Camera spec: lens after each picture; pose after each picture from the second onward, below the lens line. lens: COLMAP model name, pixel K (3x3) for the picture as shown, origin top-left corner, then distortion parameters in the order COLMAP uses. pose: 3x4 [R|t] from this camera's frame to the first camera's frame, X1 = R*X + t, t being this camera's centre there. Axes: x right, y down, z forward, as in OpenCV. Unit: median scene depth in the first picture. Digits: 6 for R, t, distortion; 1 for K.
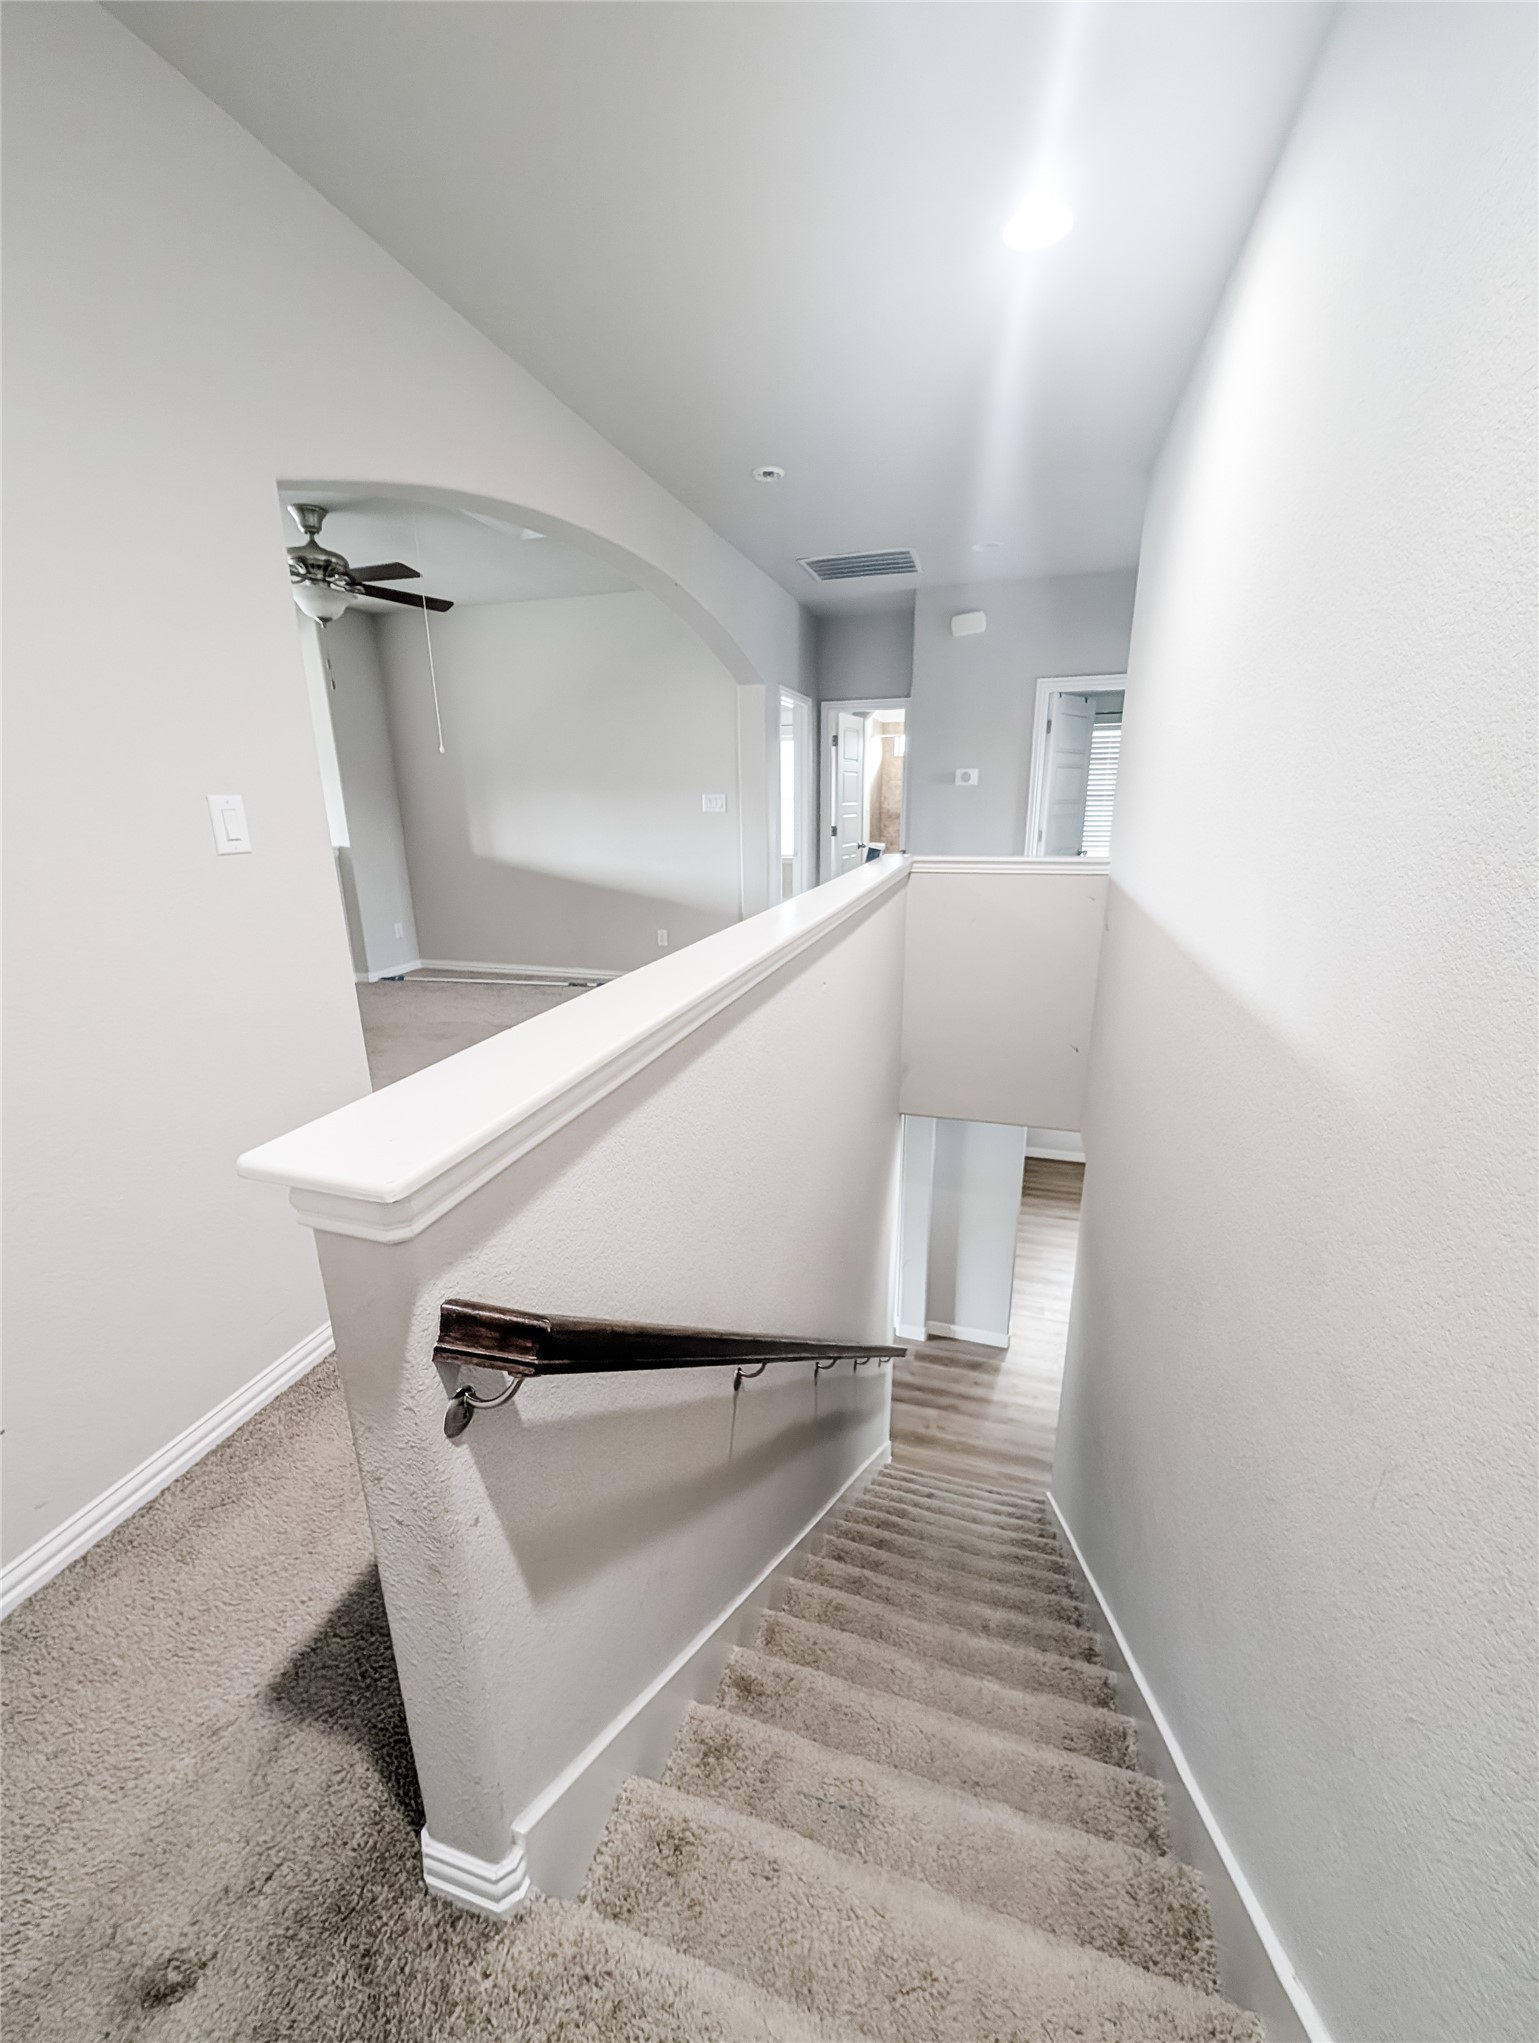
lens RADIAL K [[786.5, 0, 770.3], [0, 786.5, 1023.8], [0, 0, 1]] dist [0.000880, 0.000363]
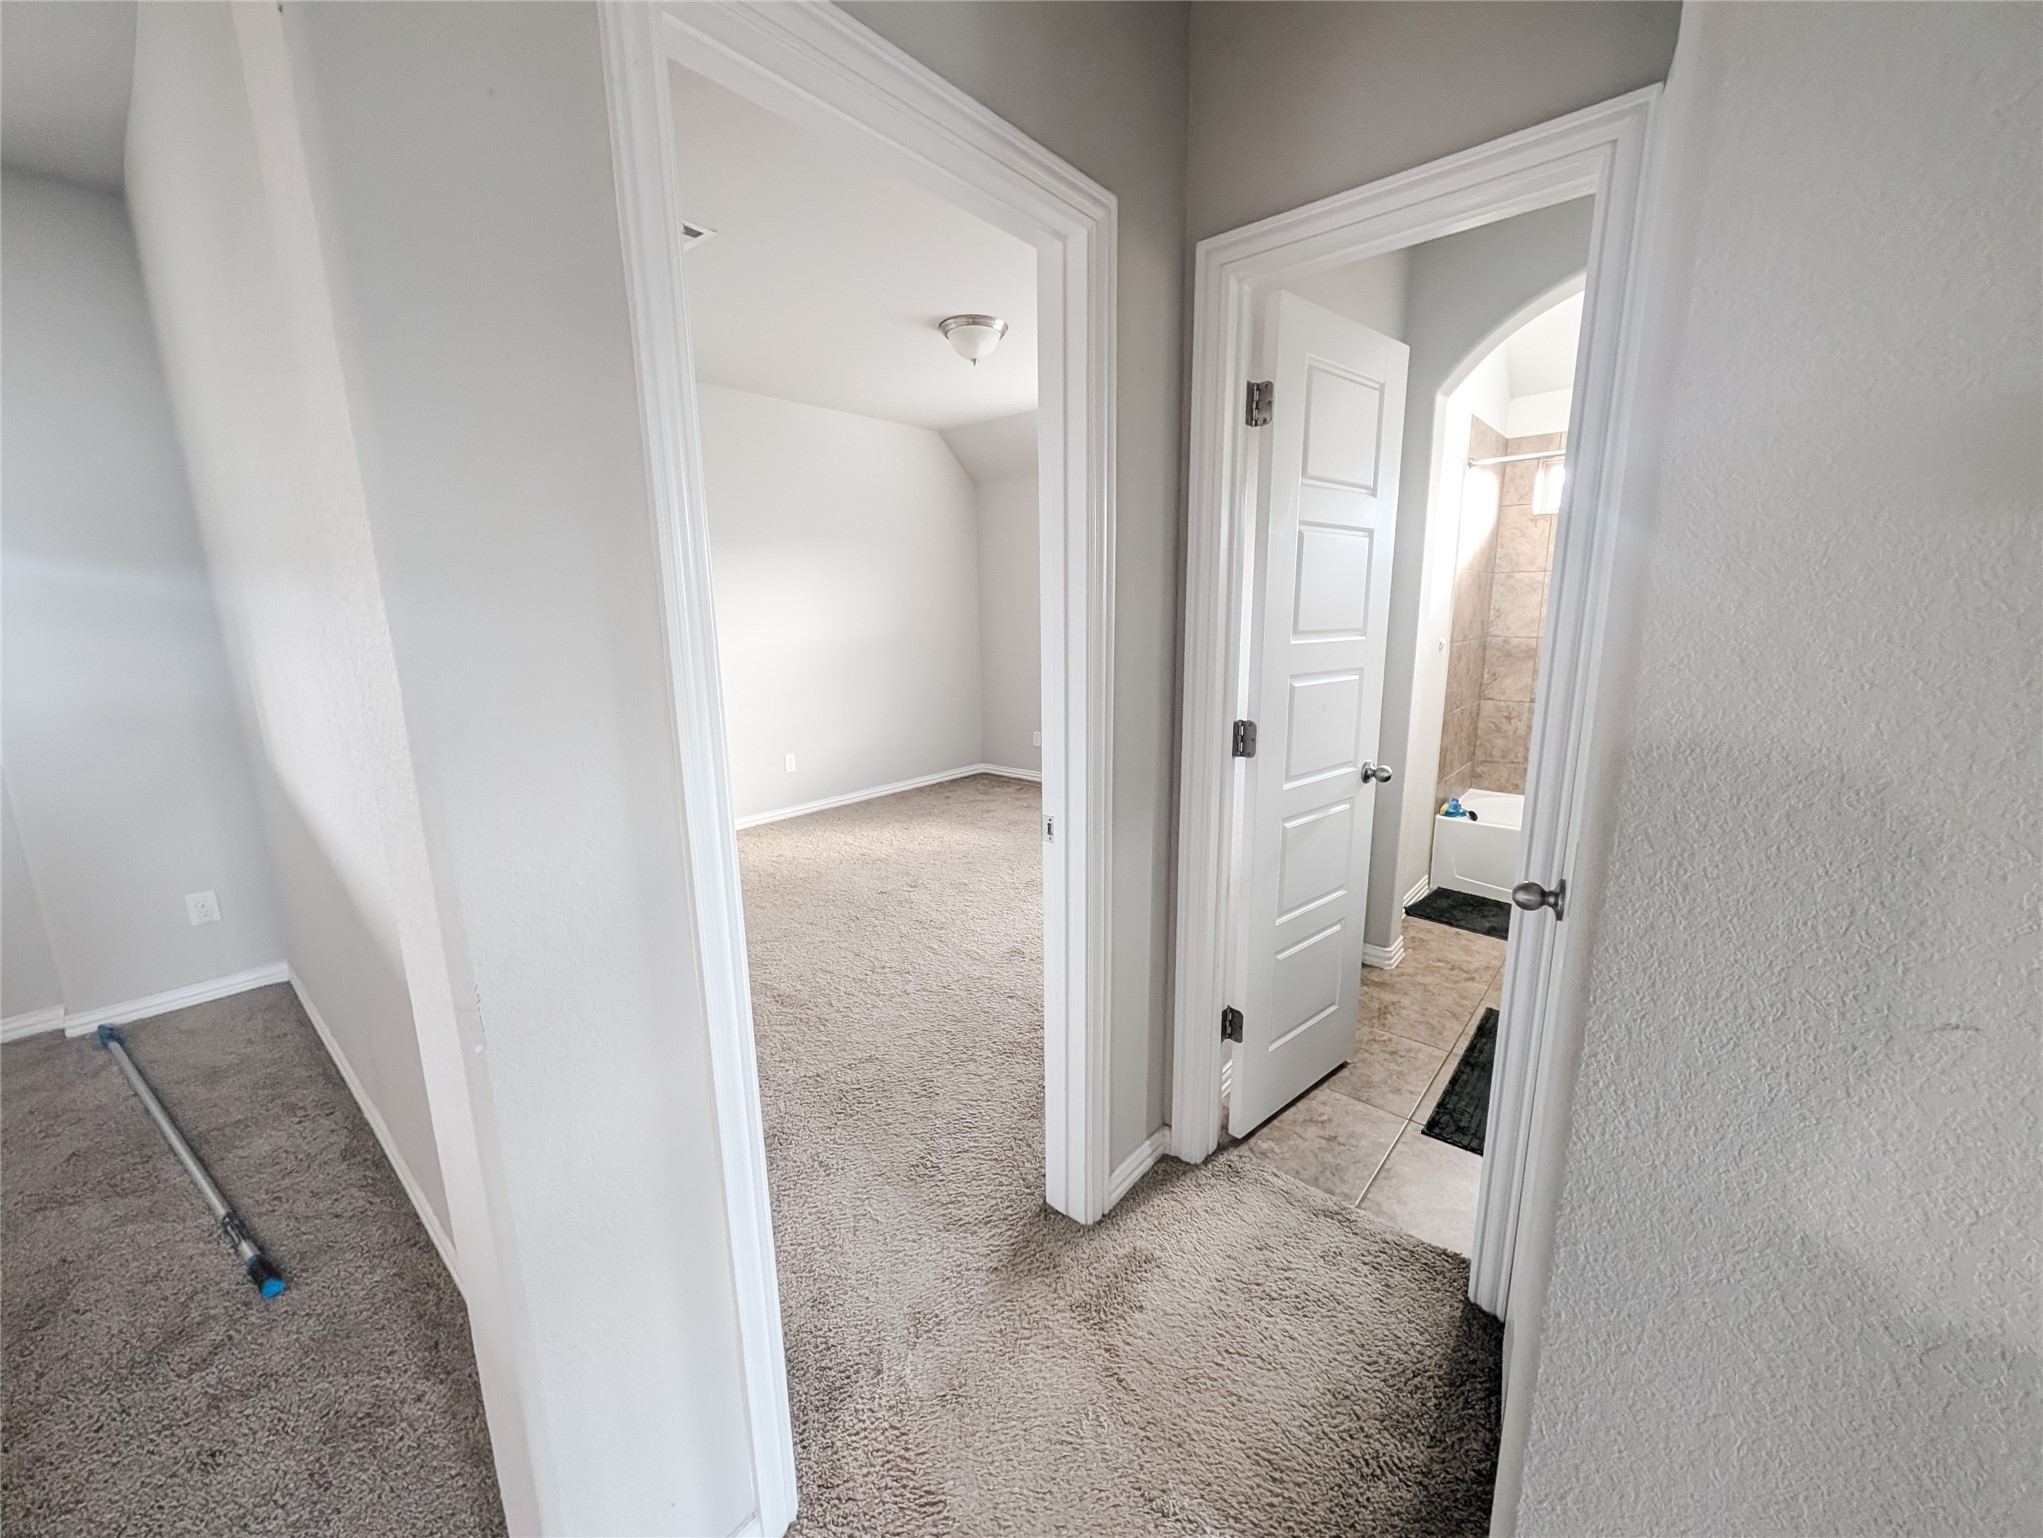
lens RADIAL K [[786.5, 0, 1018.7], [0, 786.5, 765.4], [0, 0, 1]] dist [0.000880, 0.000363]
pose [[0.912323, 0.077807, -0.402011, 0.119875], [-0.109103, 0.992479, -0.055509, -0.211062], [0.394669, 0.094502, 0.913951, 0.718294]]
